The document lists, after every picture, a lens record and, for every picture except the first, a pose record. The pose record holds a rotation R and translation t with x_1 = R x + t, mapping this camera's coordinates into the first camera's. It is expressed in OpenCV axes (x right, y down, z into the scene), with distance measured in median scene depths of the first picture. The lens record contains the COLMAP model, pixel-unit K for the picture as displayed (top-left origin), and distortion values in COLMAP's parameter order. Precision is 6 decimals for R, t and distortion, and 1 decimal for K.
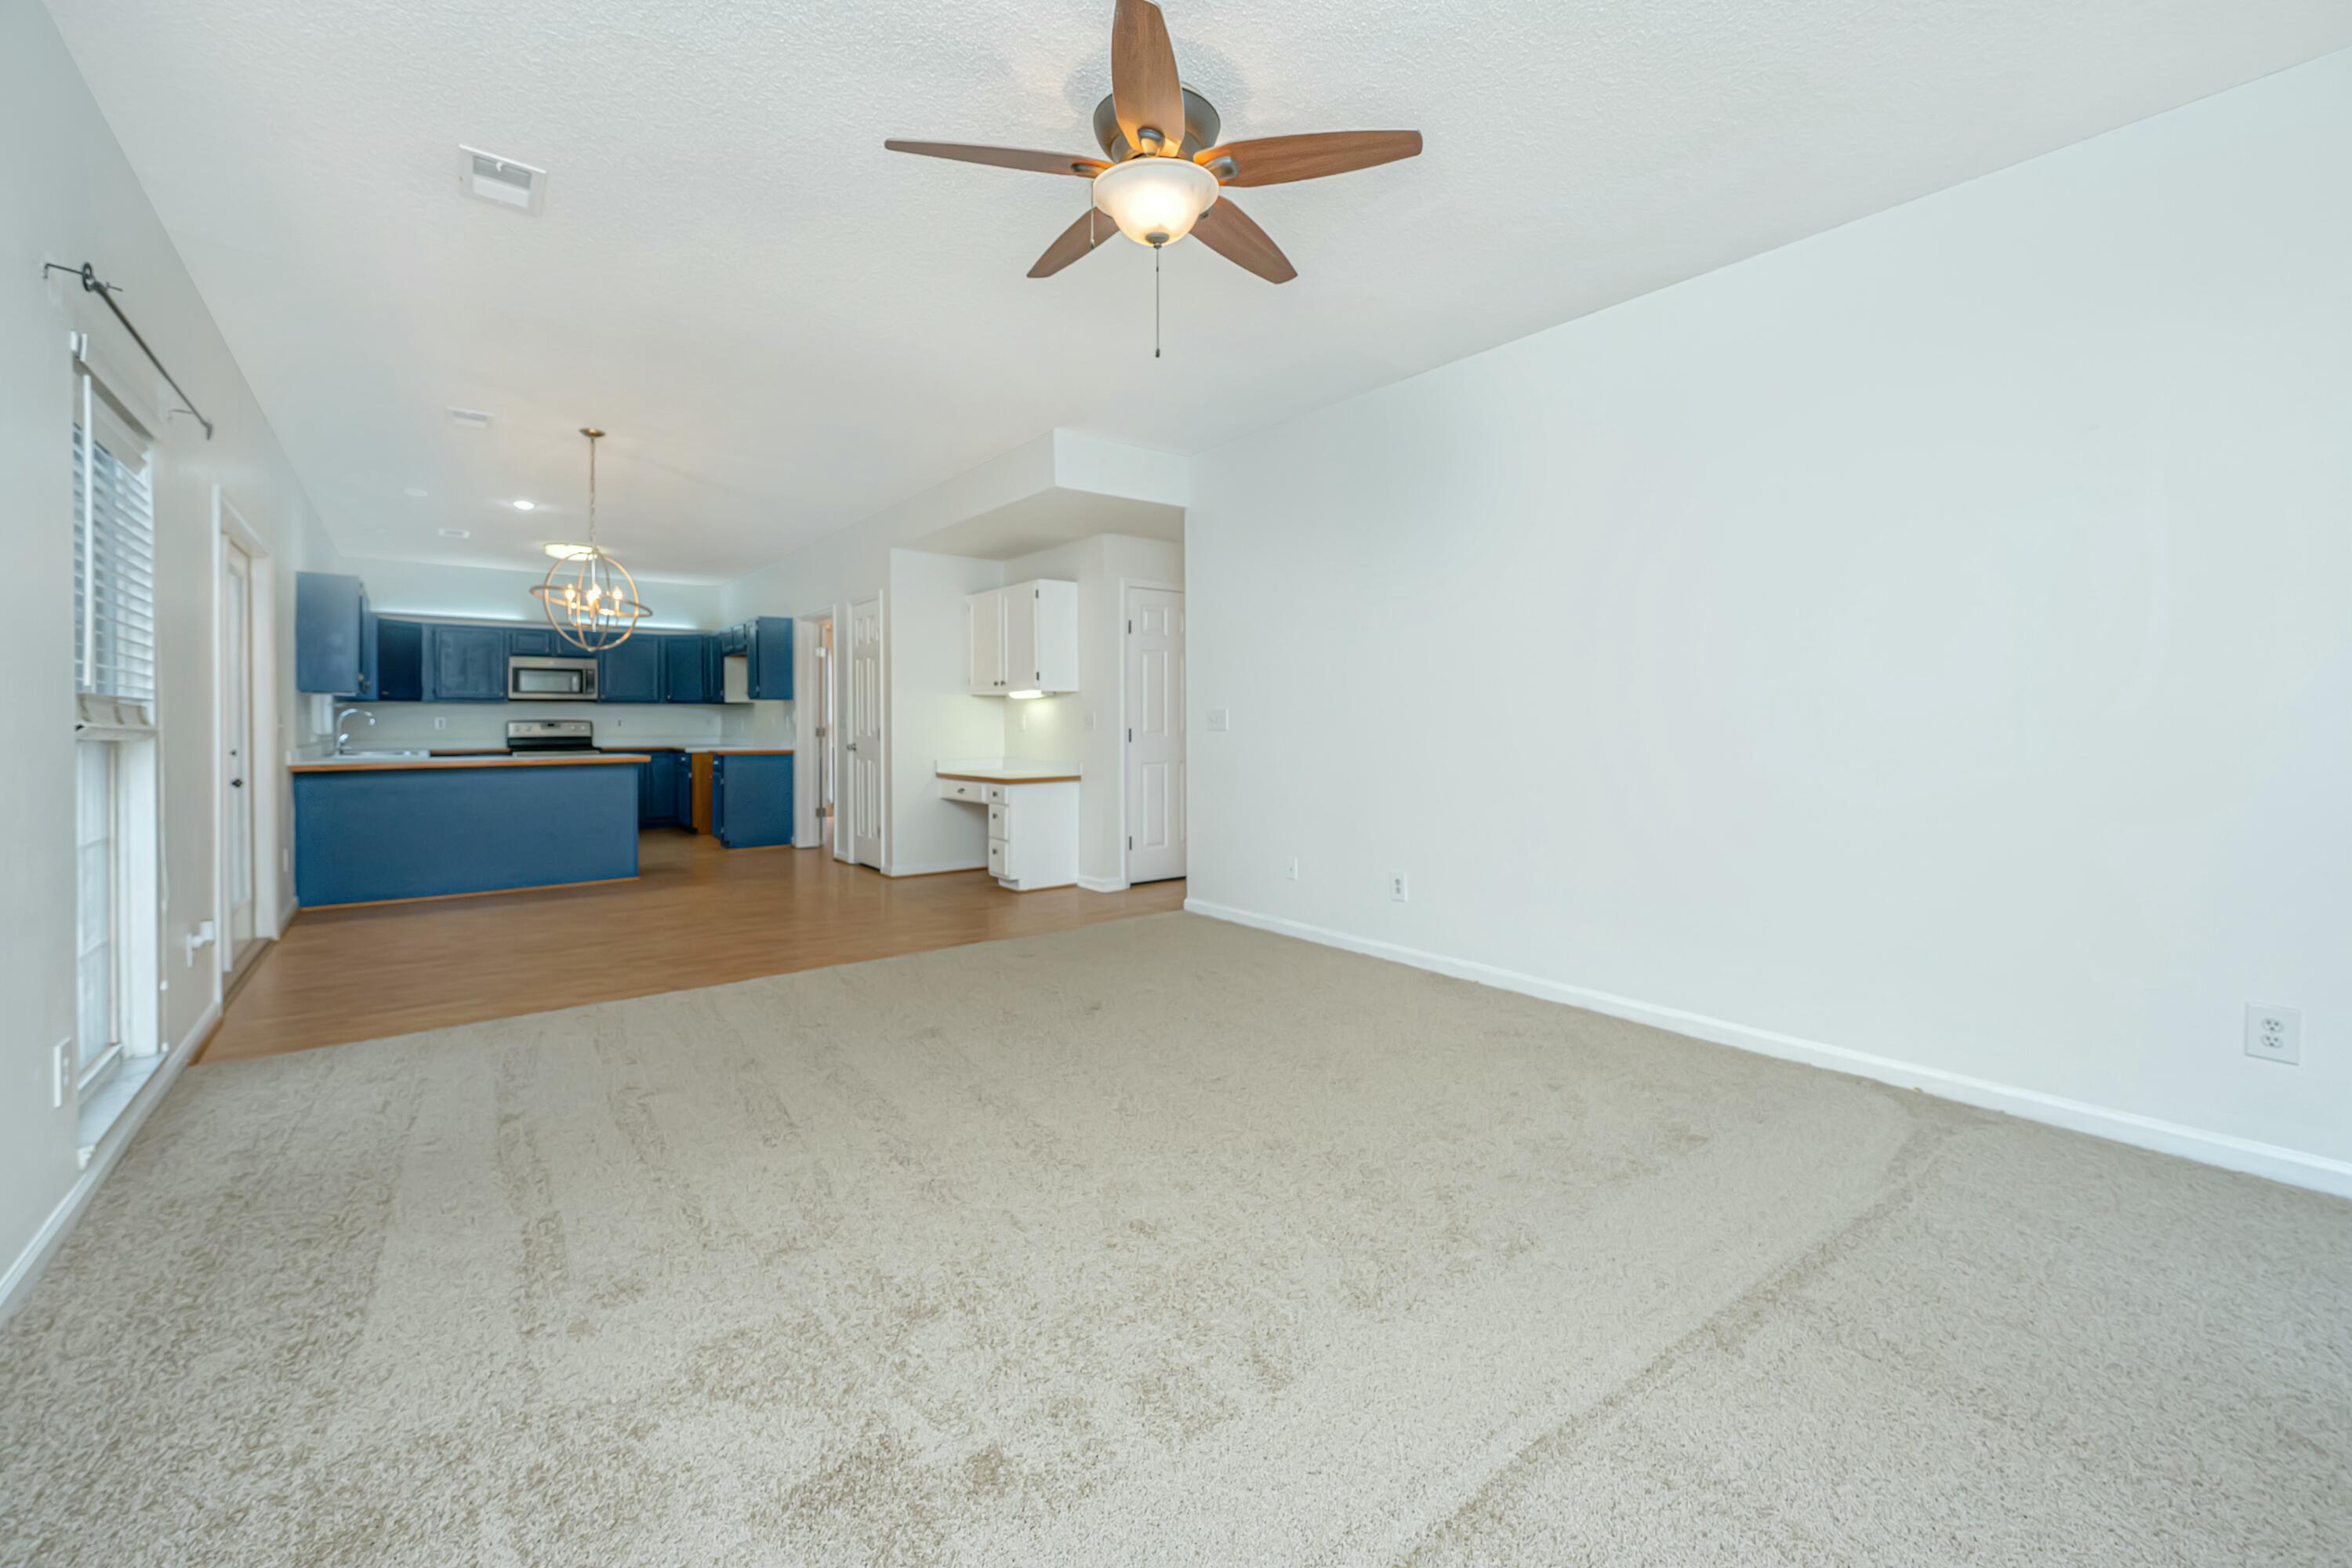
lens RADIAL K [[959.6, 0, 1182.3], [0, 959.6, 717.4], [0, 0, 1]] dist [0.000186, 0.001002]
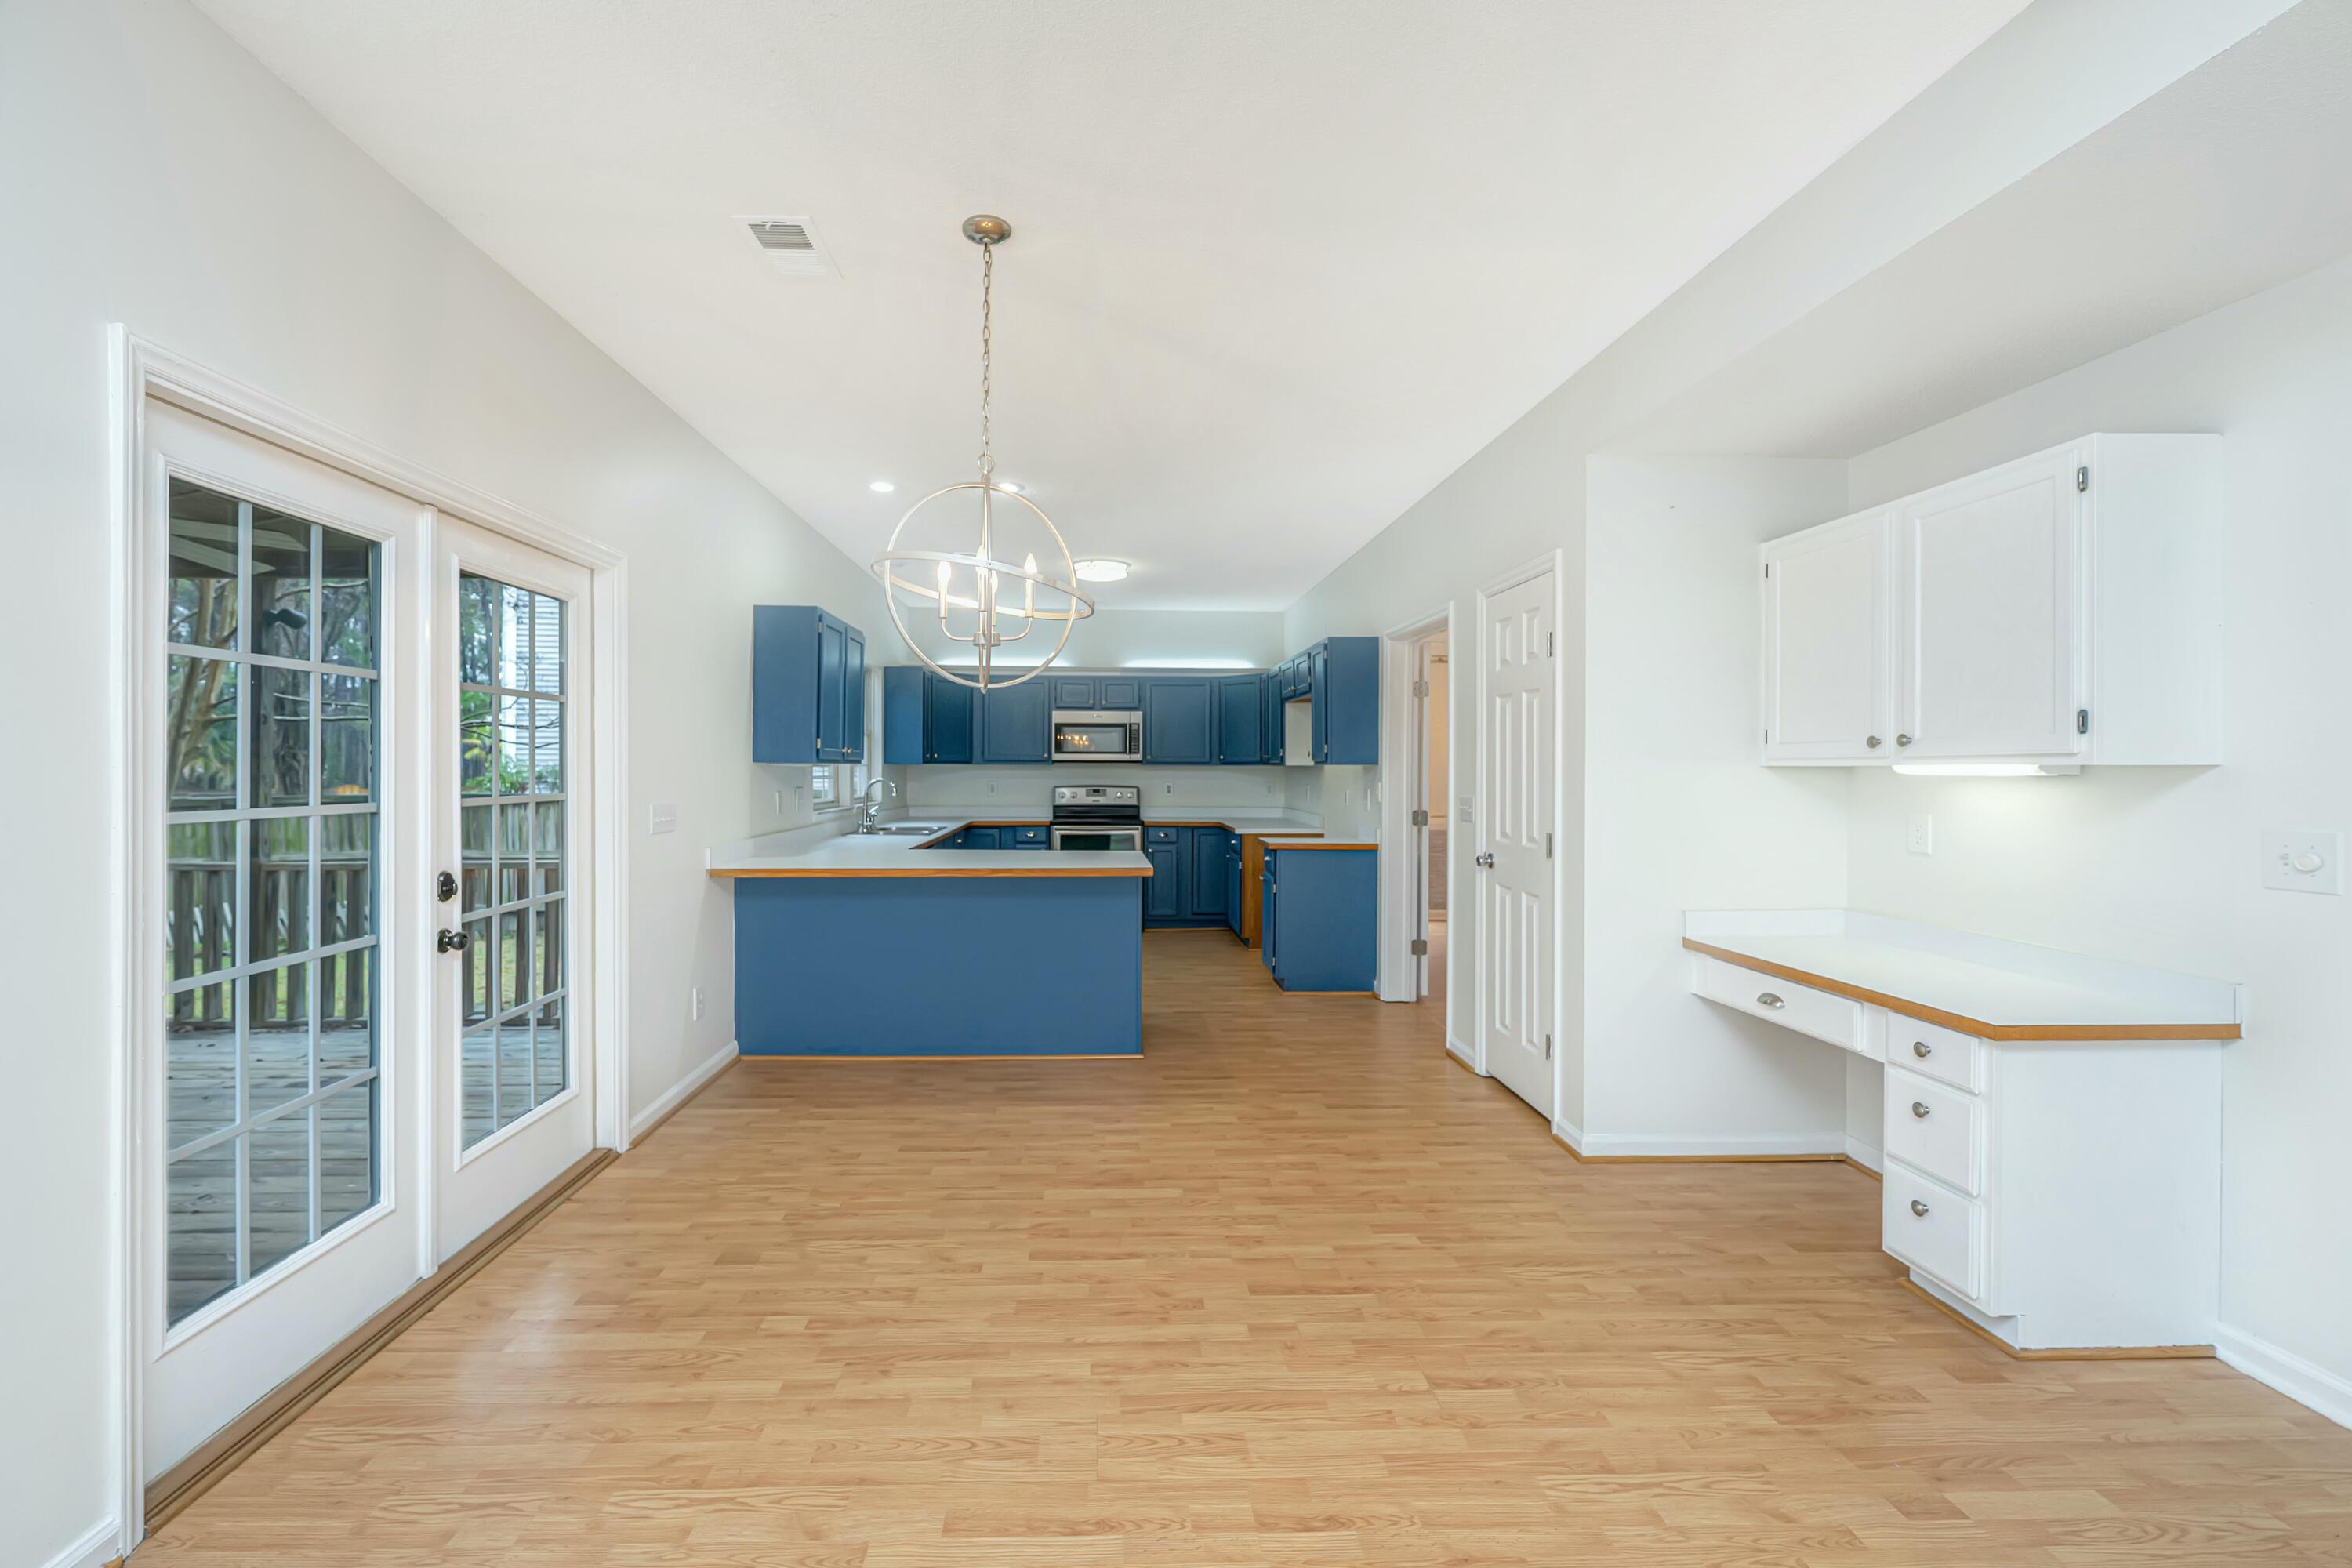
lens RADIAL K [[959.6, 0, 1127.3], [0, 959.6, 754.5], [0, 0, 1]] dist [0.000186, 0.001002]
pose [[0.807790, -0.000239, -0.589471, -0.155067], [-0.005303, 0.999957, -0.007671, -0.018919], [0.589447, 0.009323, 0.807753, 0.366874]]
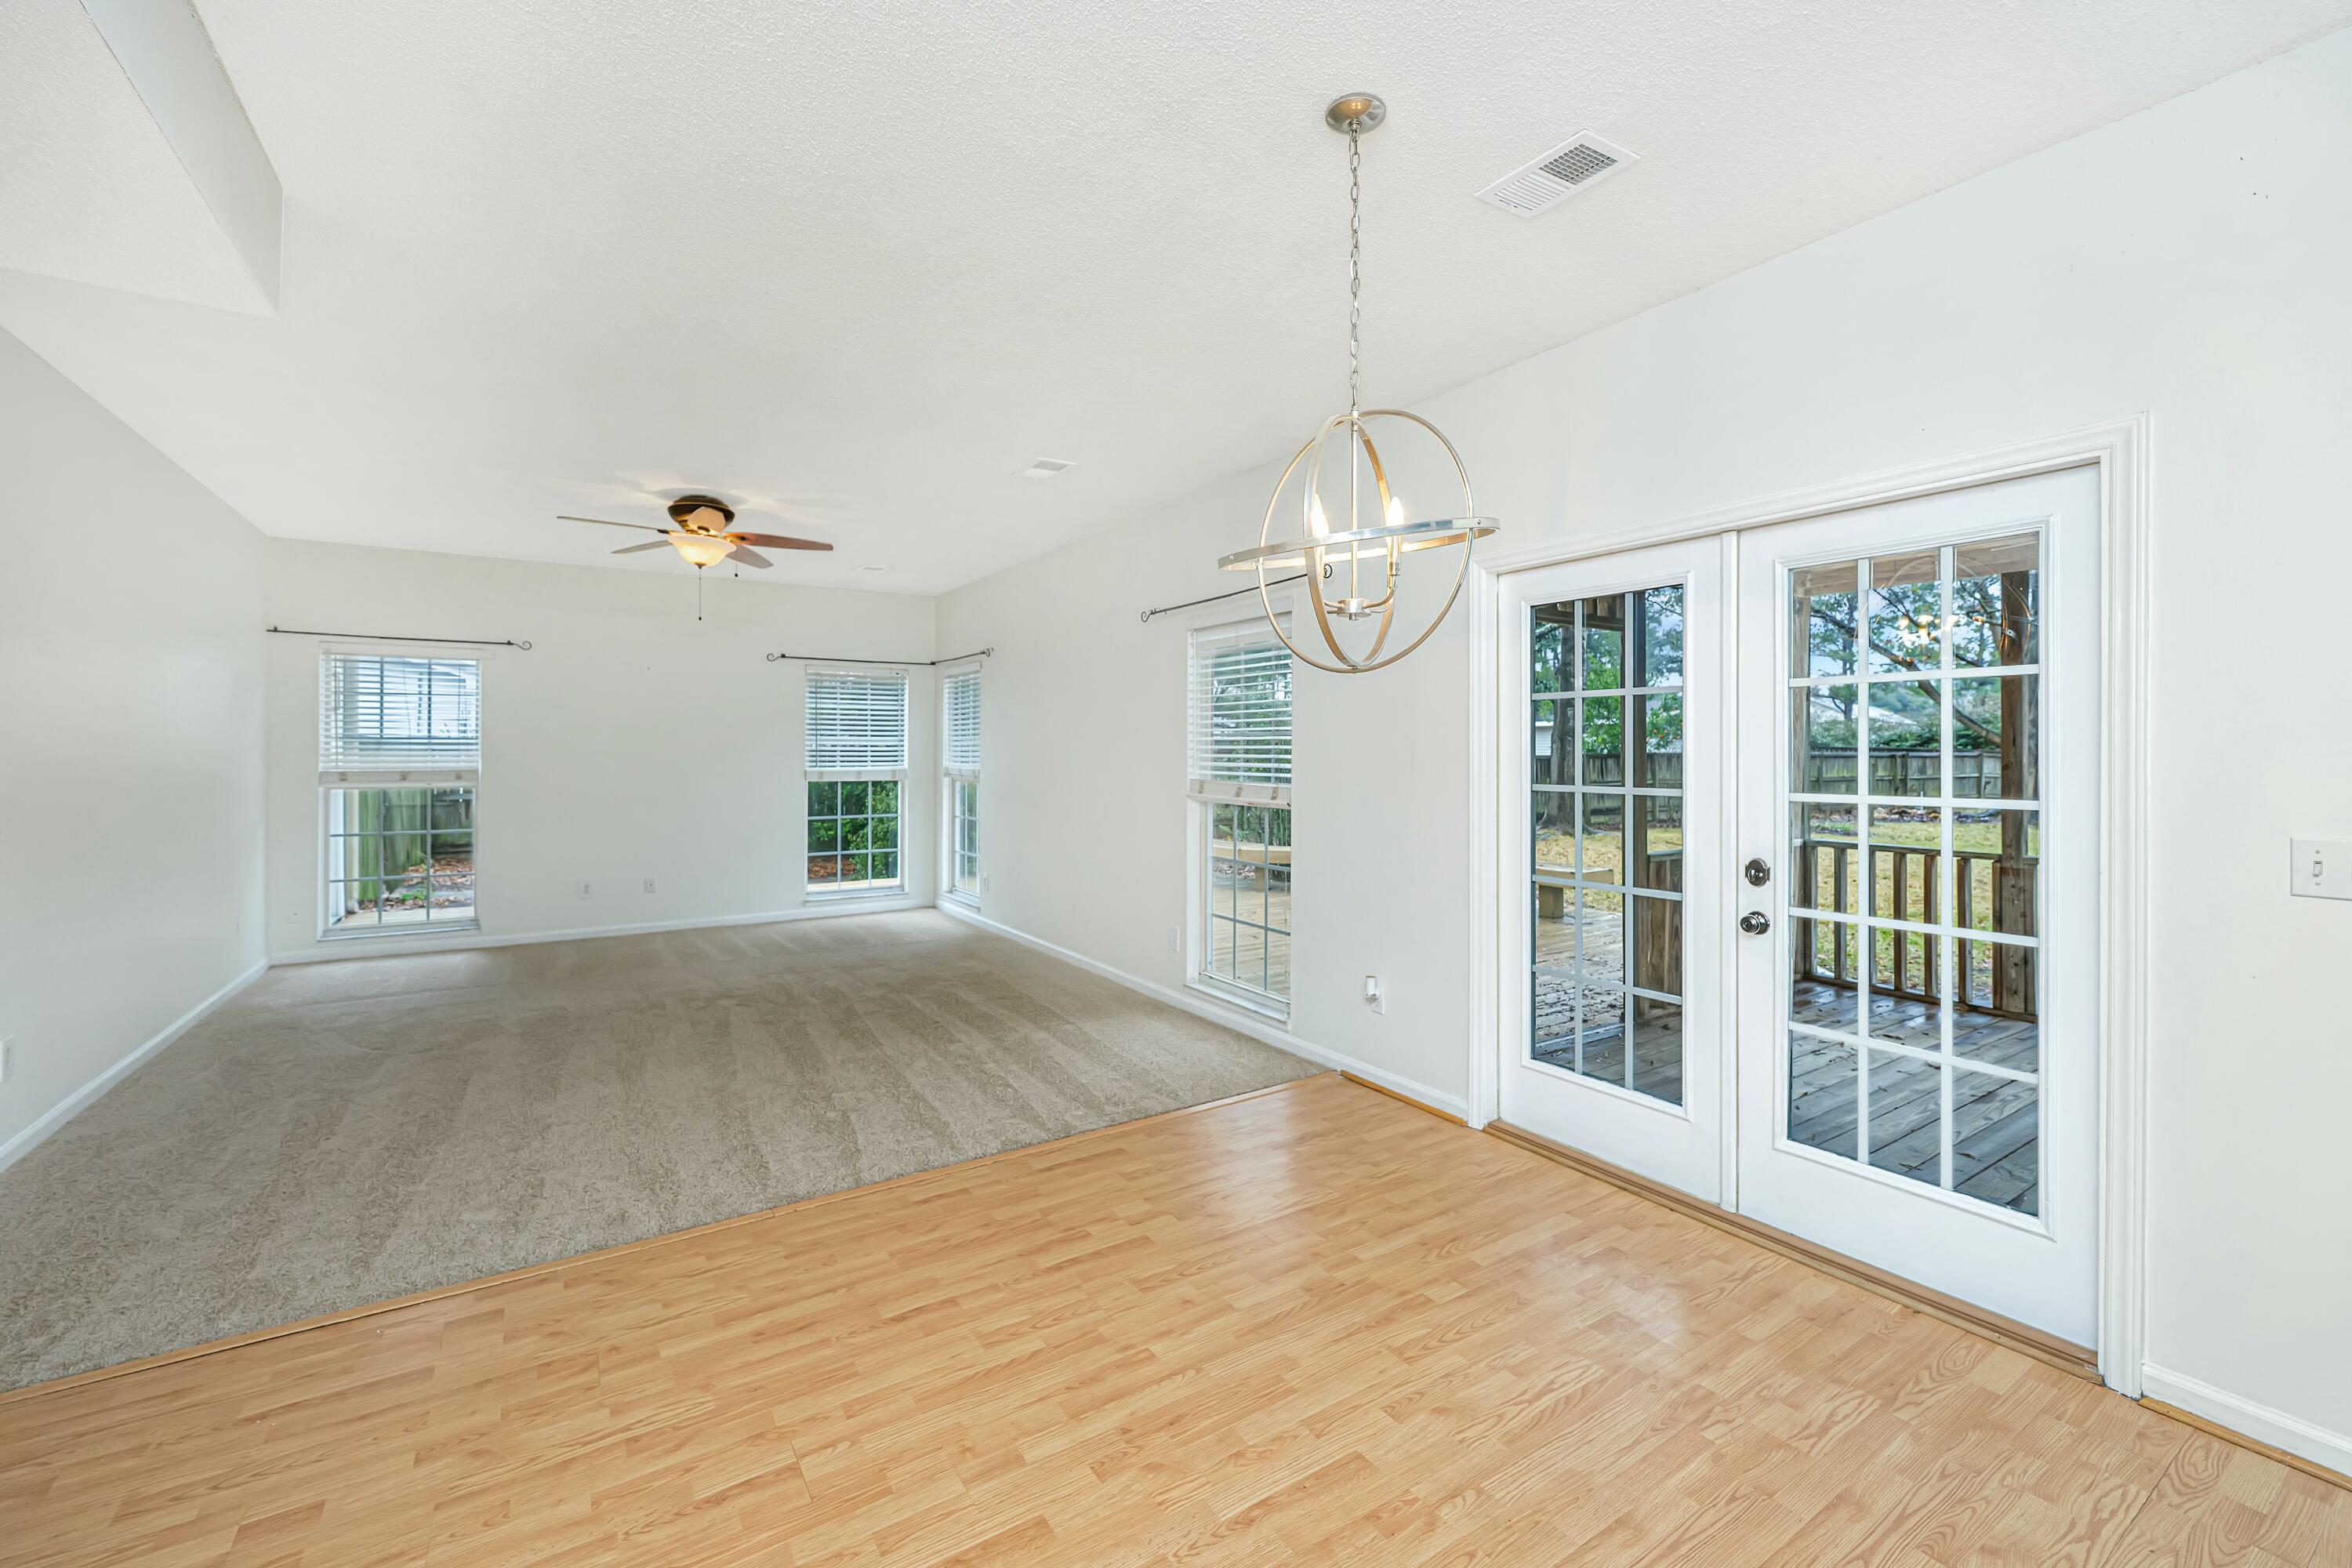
lens RADIAL K [[959.6, 0, 1198.2], [0, 959.6, 736.0], [0, 0, 1]] dist [0.000186, 0.001002]
pose [[-0.997538, 0.004450, 0.069981, -0.323432], [0.002729, 0.999692, -0.024659, -0.016871], [-0.070069, -0.024407, -0.997244, 0.778165]]
